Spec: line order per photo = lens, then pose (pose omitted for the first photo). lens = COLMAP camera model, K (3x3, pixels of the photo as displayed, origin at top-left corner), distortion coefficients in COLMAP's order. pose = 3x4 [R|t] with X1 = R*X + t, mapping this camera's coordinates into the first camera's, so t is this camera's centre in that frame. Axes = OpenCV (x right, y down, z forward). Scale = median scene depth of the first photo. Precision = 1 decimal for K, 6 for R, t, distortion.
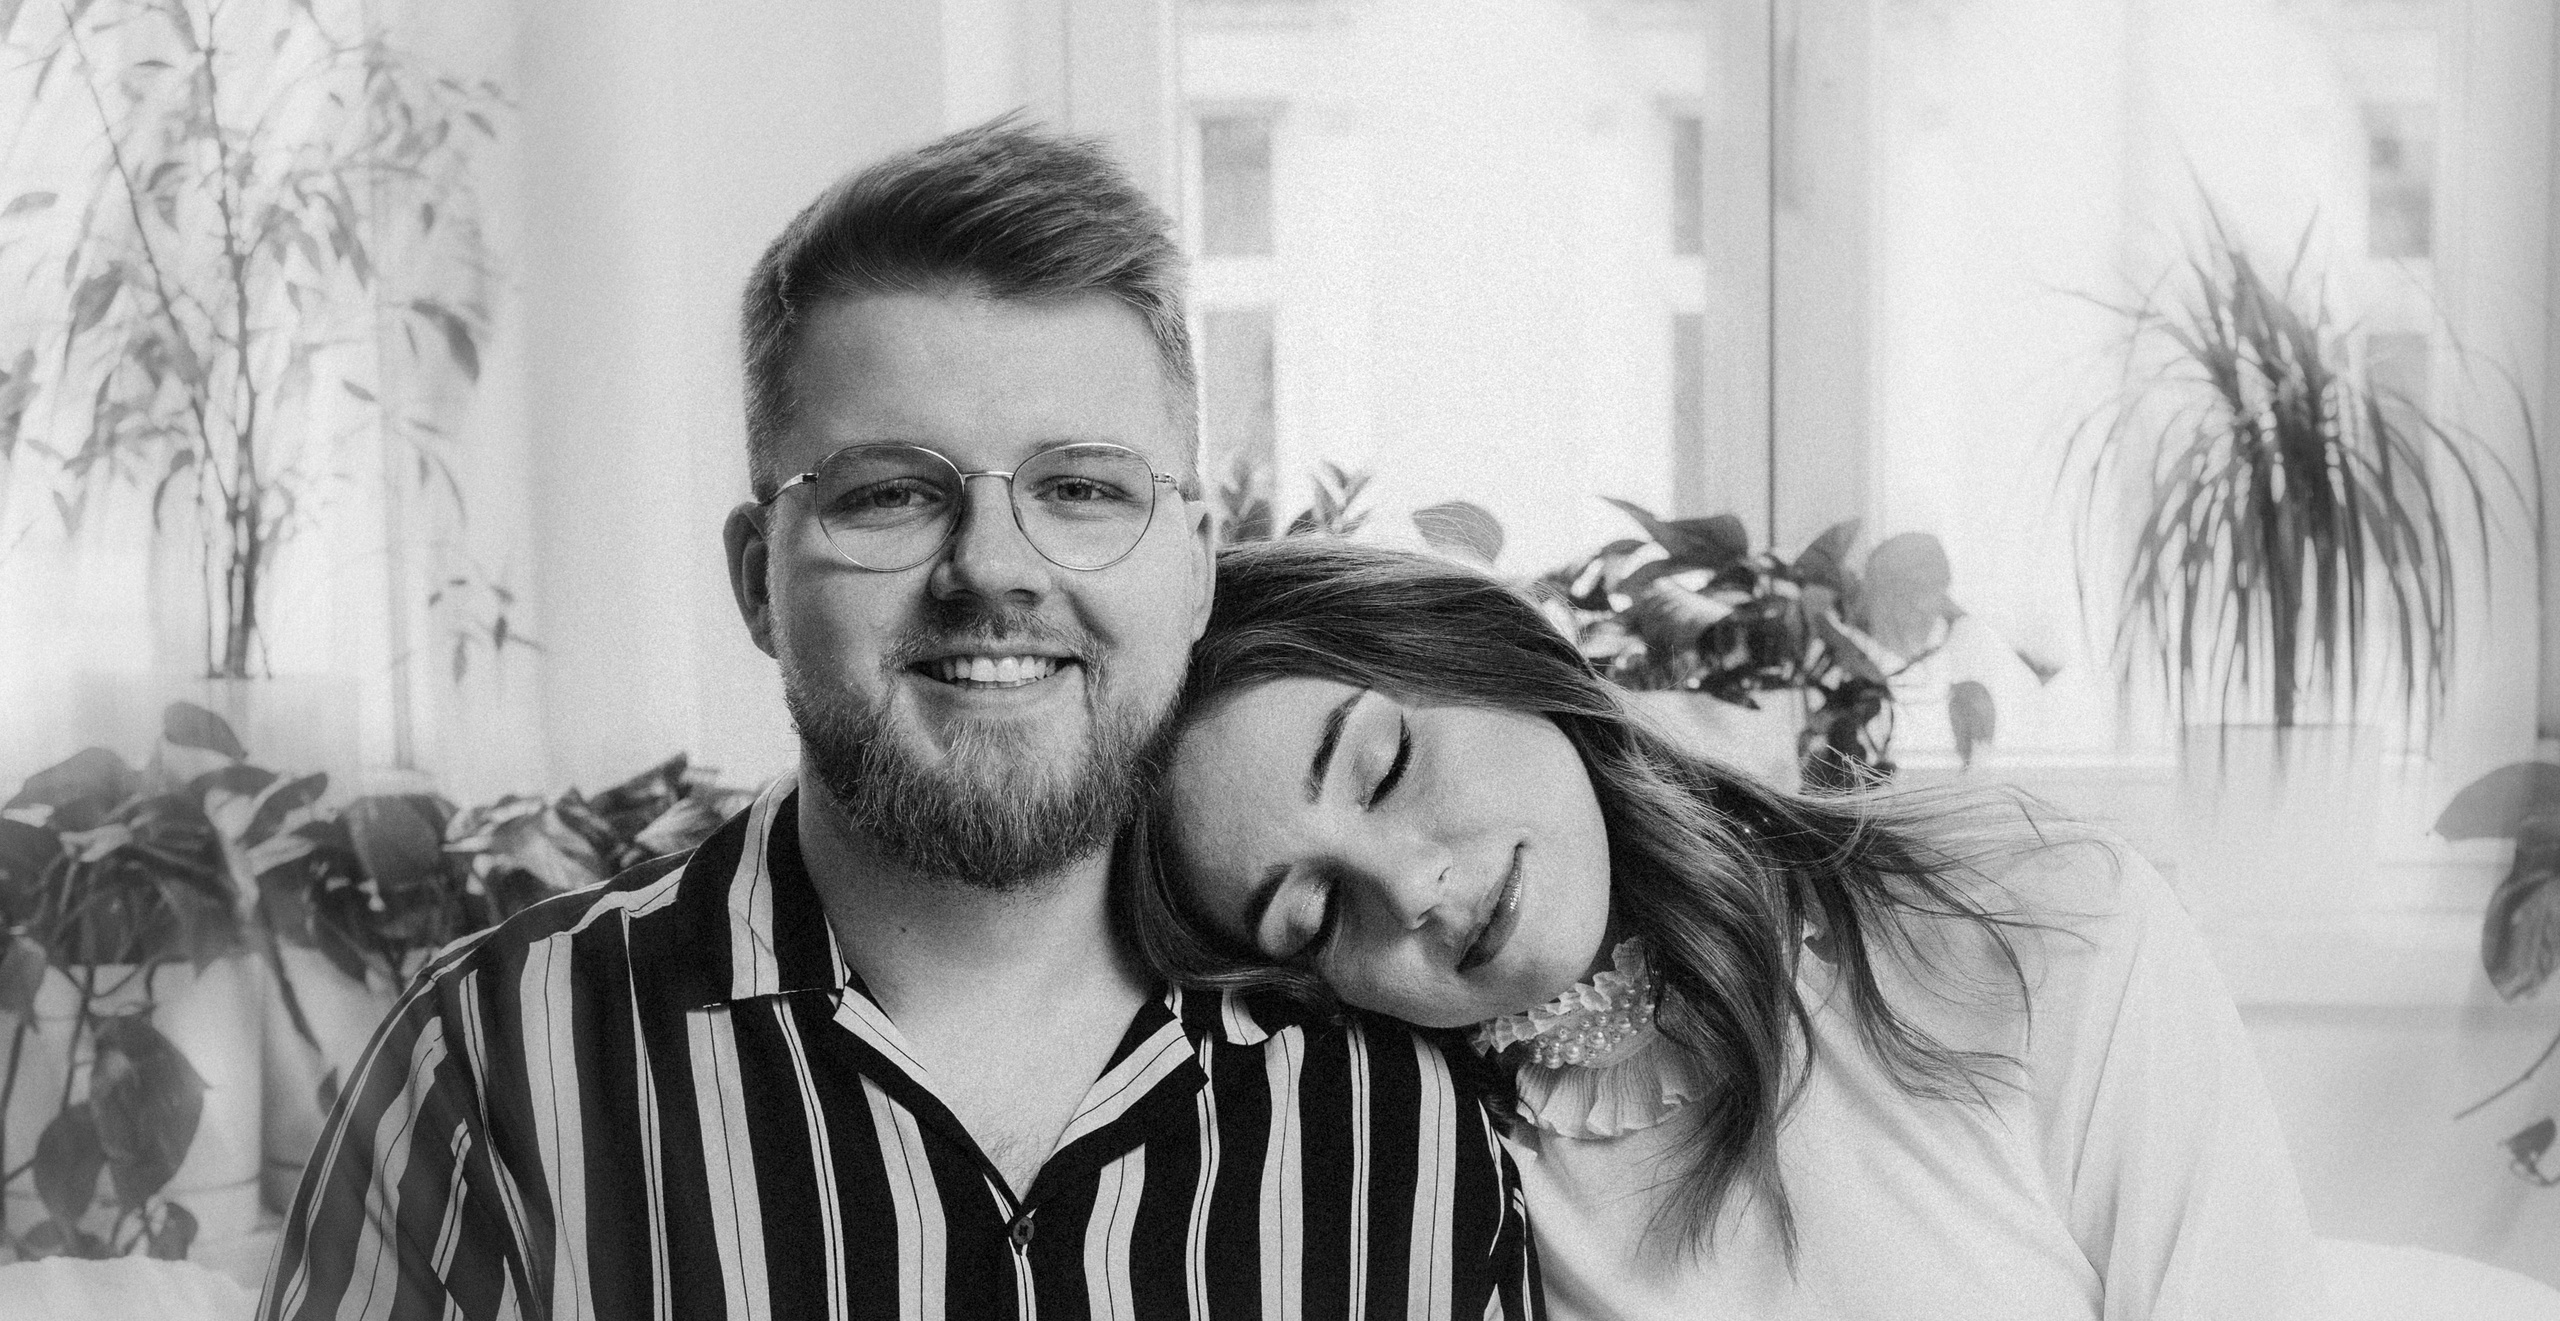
lens RADIAL K [[3519.5, 0, 1280.0], [0, 3519.5, 660.5], [0, 0, 1]] dist [-0.203102, -0.000038]
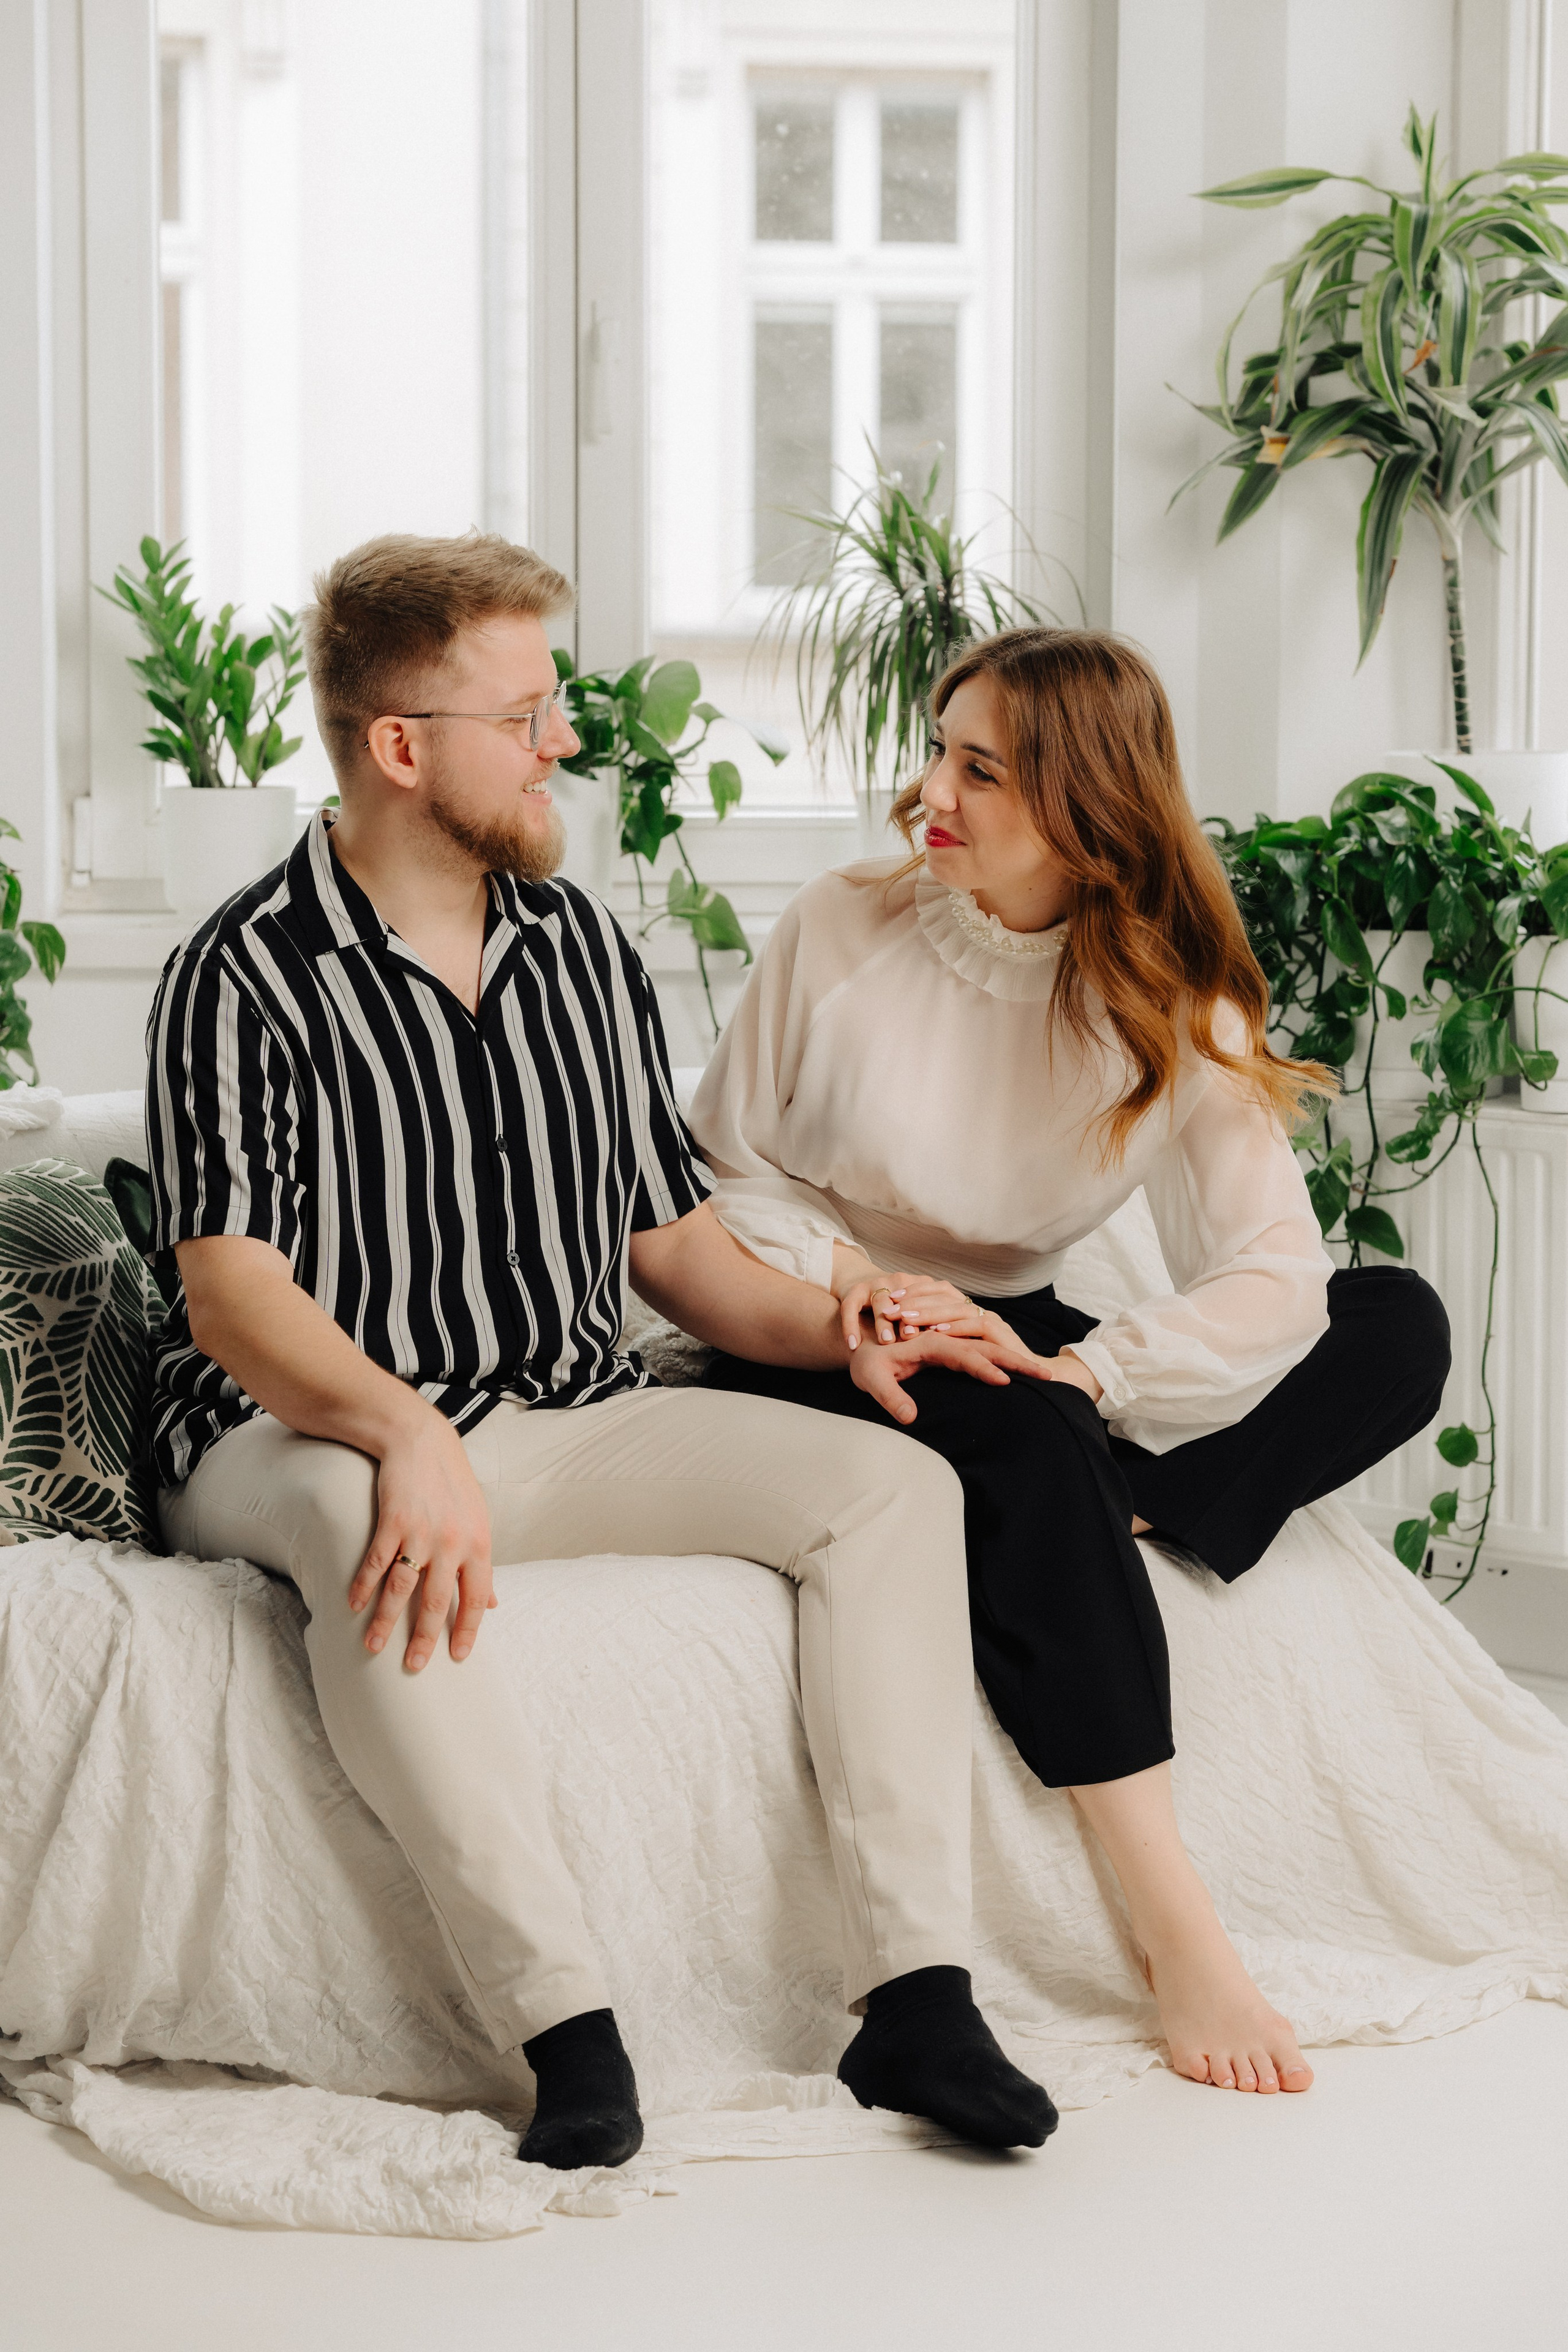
lens RADIAL K [[5335.7, 0, 784.0], [0, 5335.7, 1176.0], [0, 0, 1]] dist [0.040112, 0.459222]
pose [[0.945622, -0.025173, 0.324291, -0.567713], [-0.006762, 0.995264, 0.096976, -0.042305], [-0.325196, -0.093896, 0.940974, -1.299134]]
